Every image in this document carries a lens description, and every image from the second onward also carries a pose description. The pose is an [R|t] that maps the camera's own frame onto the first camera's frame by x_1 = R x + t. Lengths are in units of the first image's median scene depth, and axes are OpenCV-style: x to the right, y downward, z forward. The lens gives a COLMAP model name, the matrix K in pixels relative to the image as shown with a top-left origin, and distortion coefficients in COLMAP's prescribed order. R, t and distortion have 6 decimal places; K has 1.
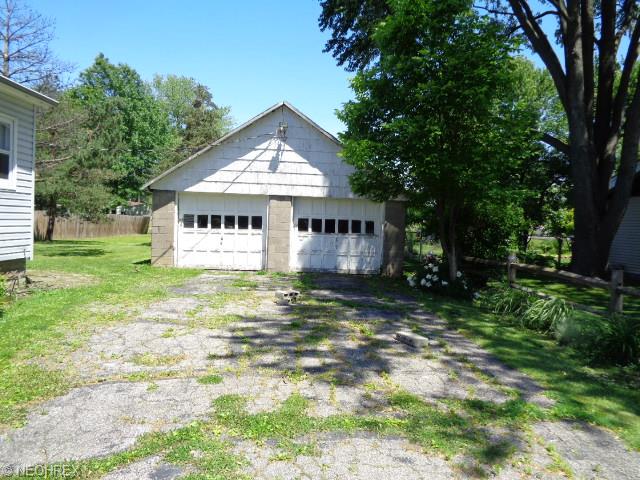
lens RADIAL K [[466.1, 0, 320.0], [0, 466.1, 240.0], [0, 0, 1]] dist [-0.000285, -0.000813]
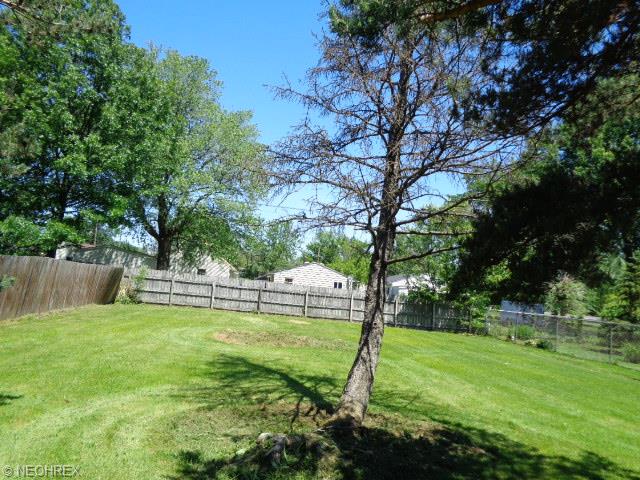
lens RADIAL K [[466.1, 0, 320.0], [0, 466.1, 240.0], [0, 0, 1]] dist [-0.000285, -0.000813]
pose [[0.994506, 0.057296, 0.087605, -0.199718], [-0.046091, 0.991089, -0.124976, -0.026872], [-0.093985, 0.120252, 0.988285, 0.479306]]
